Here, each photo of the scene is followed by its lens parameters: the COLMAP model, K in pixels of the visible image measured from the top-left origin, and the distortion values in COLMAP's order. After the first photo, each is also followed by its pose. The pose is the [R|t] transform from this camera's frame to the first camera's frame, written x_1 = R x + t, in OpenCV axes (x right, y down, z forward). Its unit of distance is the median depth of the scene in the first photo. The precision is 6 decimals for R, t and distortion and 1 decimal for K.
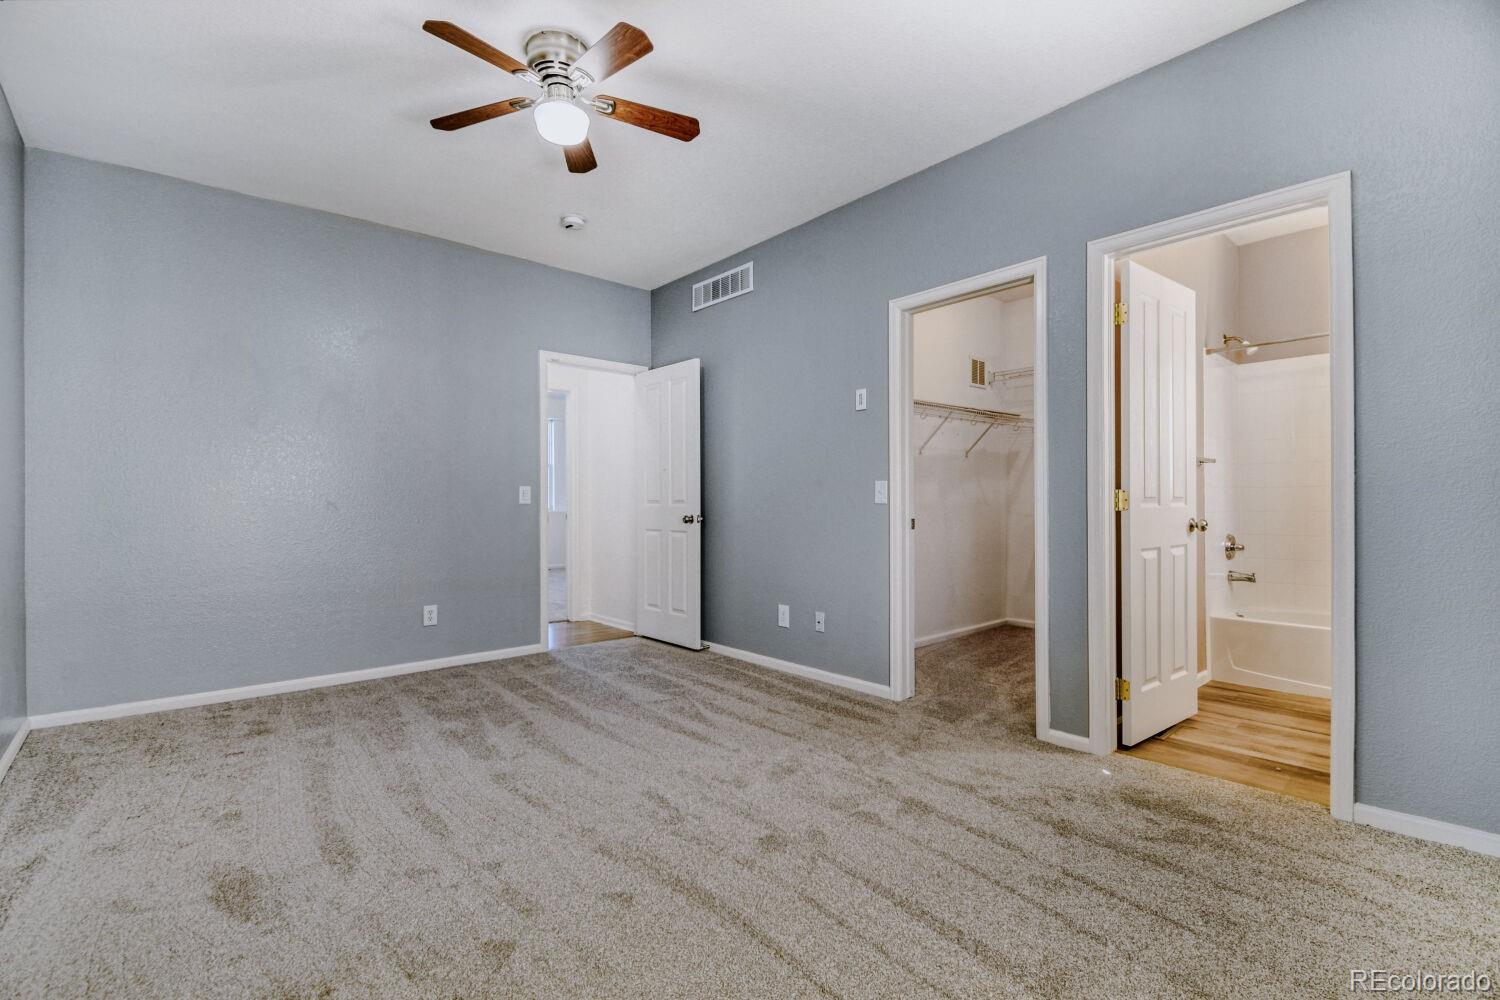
lens RADIAL K [[676.0, 0, 758.7], [0, 676.0, 491.7], [0, 0, 1]] dist [0.004485, -0.010703]
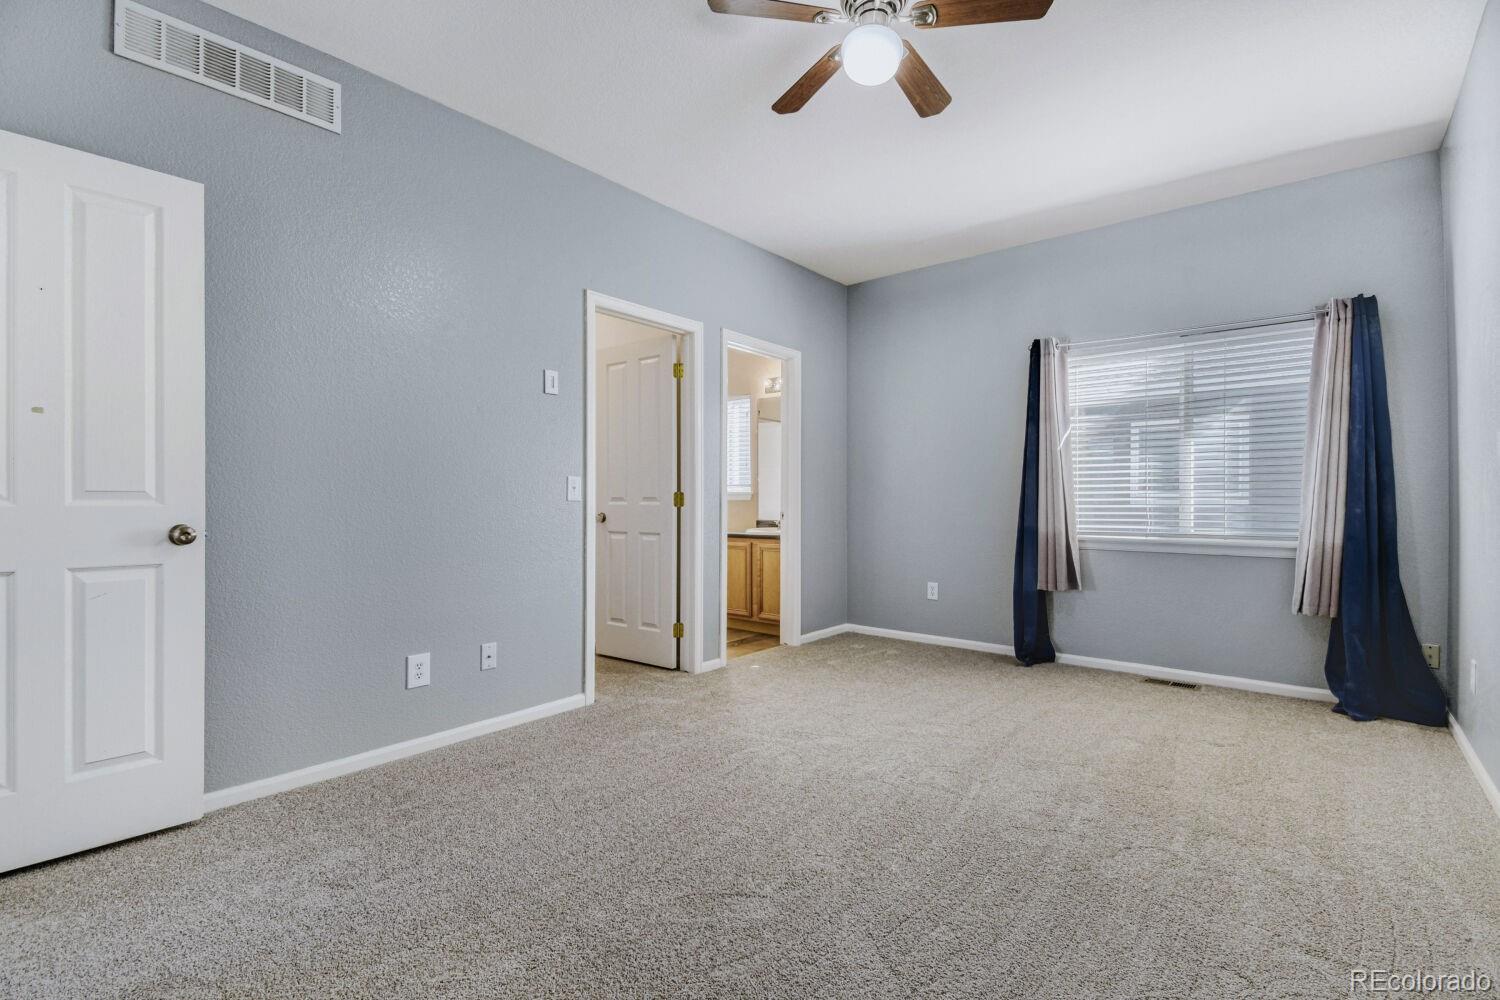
lens RADIAL K [[676.0, 0, 754.6], [0, 676.0, 497.4], [0, 0, 1]] dist [0.004485, -0.010703]
pose [[-0.144592, 0.014035, 0.989392, -0.668163], [-0.002700, 0.999890, -0.014579, 0.023548], [-0.989488, -0.004779, -0.144538, 0.772416]]
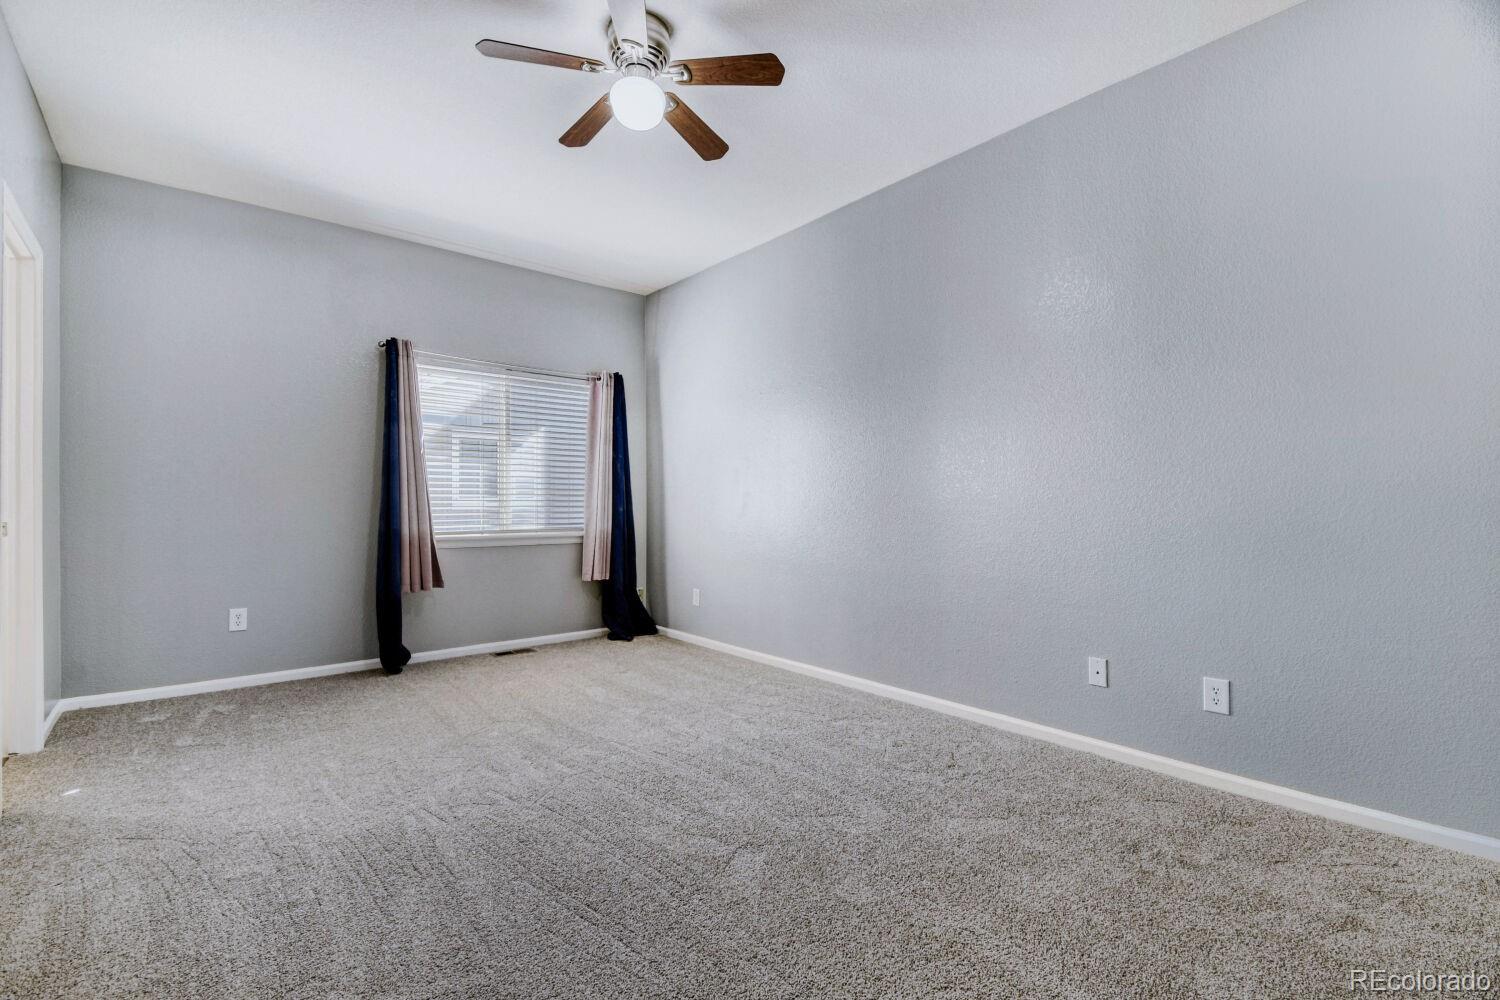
lens RADIAL K [[676.0, 0, 743.5], [0, 676.0, 504.8], [0, 0, 1]] dist [0.004485, -0.010703]
pose [[-0.999775, 0.010339, 0.018512, -0.261362], [0.010262, 0.999938, -0.004287, 0.024389], [-0.018556, -0.004096, -0.999819, 1.181817]]
